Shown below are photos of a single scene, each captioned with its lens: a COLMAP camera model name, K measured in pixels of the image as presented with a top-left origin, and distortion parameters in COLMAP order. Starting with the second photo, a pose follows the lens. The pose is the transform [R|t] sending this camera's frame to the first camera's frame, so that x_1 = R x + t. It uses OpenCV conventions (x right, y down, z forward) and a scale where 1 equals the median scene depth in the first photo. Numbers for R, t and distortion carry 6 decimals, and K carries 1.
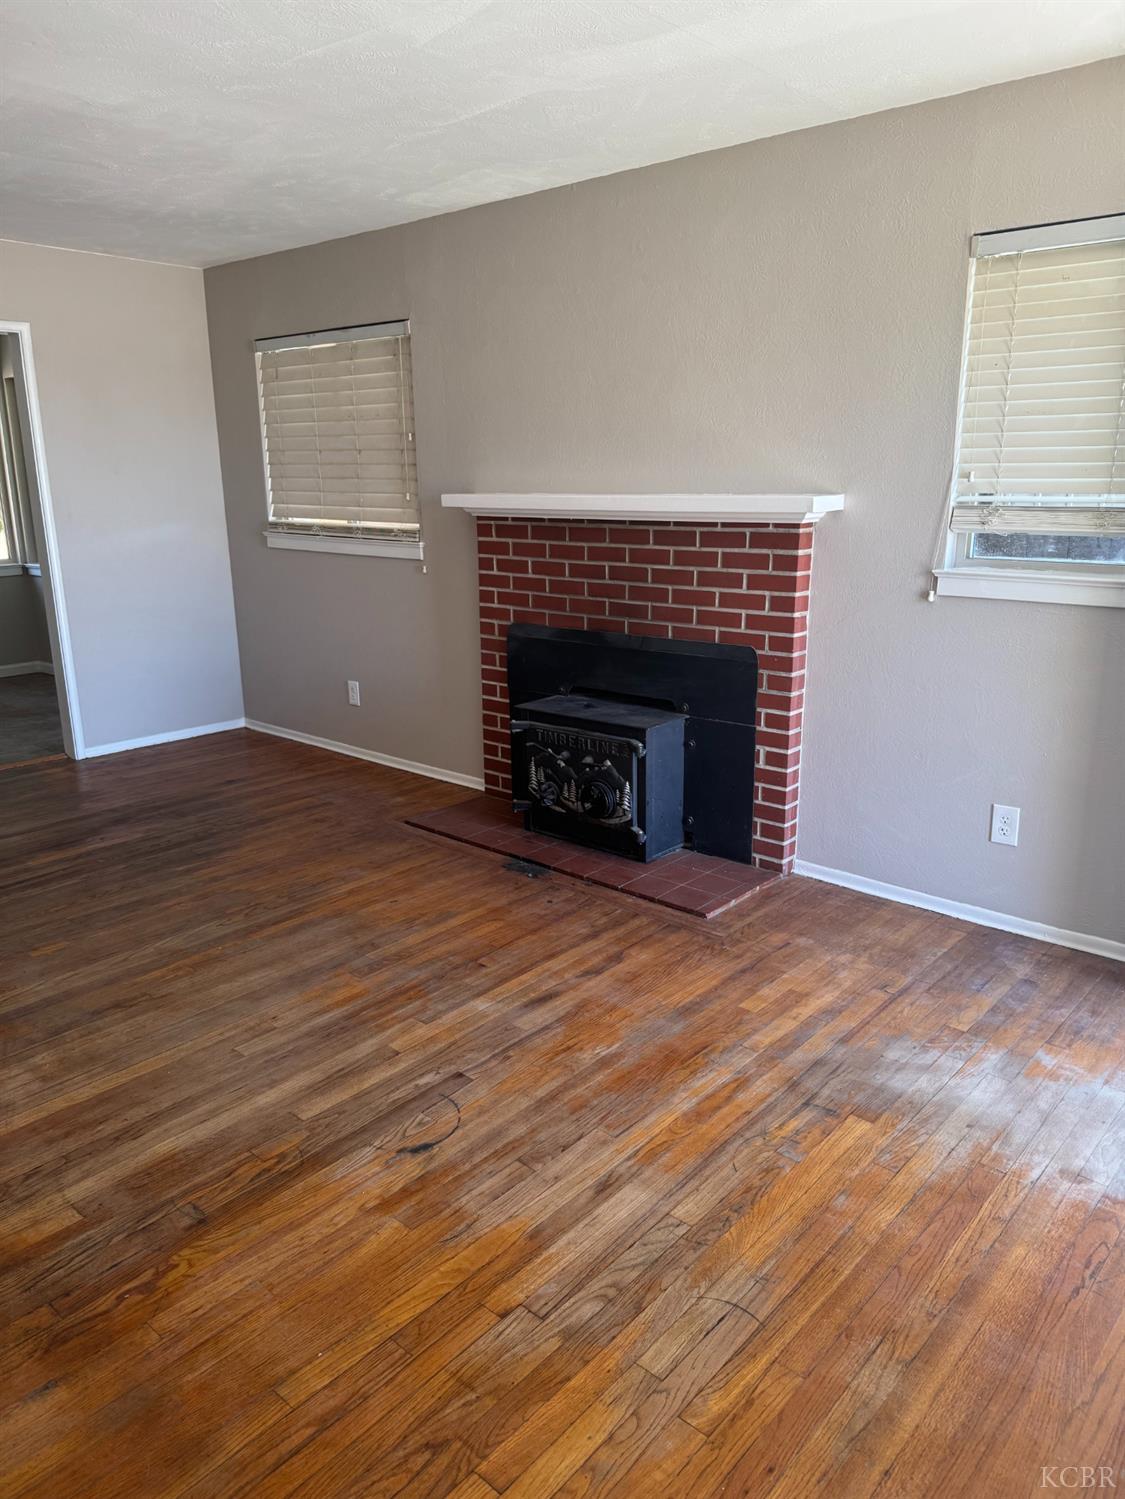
lens RADIAL K [[1060.5, 0, 556.2], [0, 1060.5, 747.4], [0, 0, 1]] dist [0.032570, -0.040918]
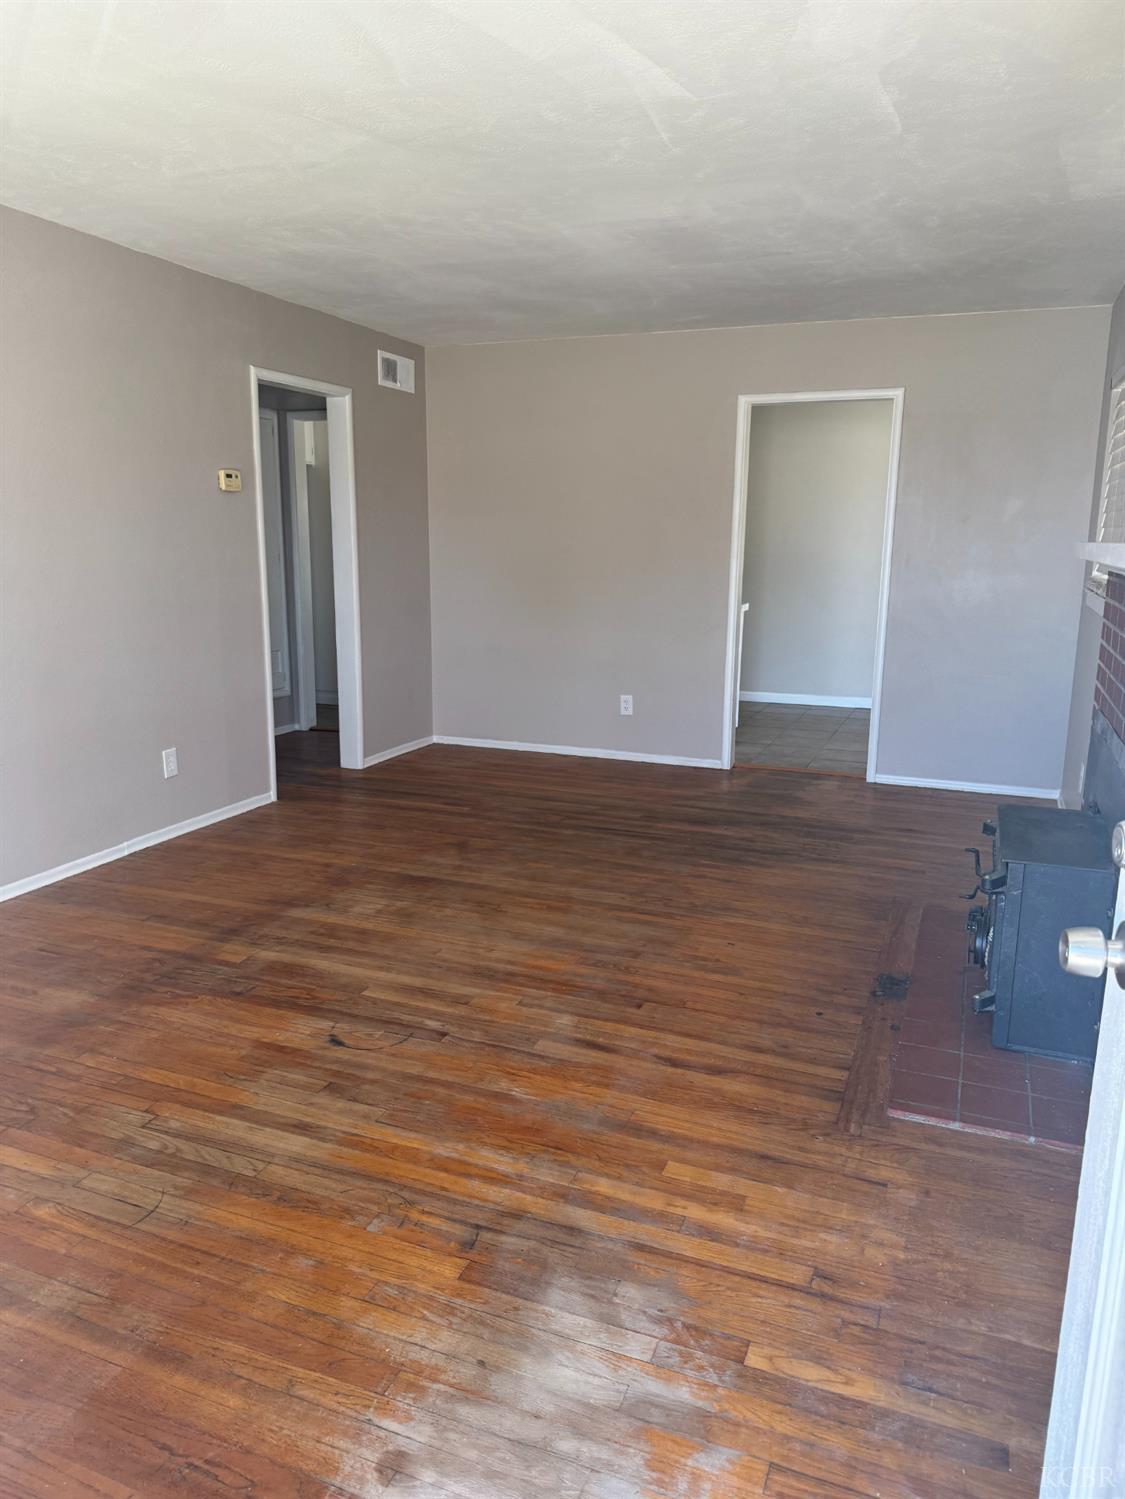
lens RADIAL K [[1060.5, 0, 561.8], [0, 1060.5, 745.3], [0, 0, 1]] dist [0.032570, -0.040918]
pose [[0.342319, 0.200992, -0.917834, 0.846614], [-0.255659, 0.959920, 0.114856, -0.134044], [0.904133, 0.195335, 0.379985, 0.576930]]
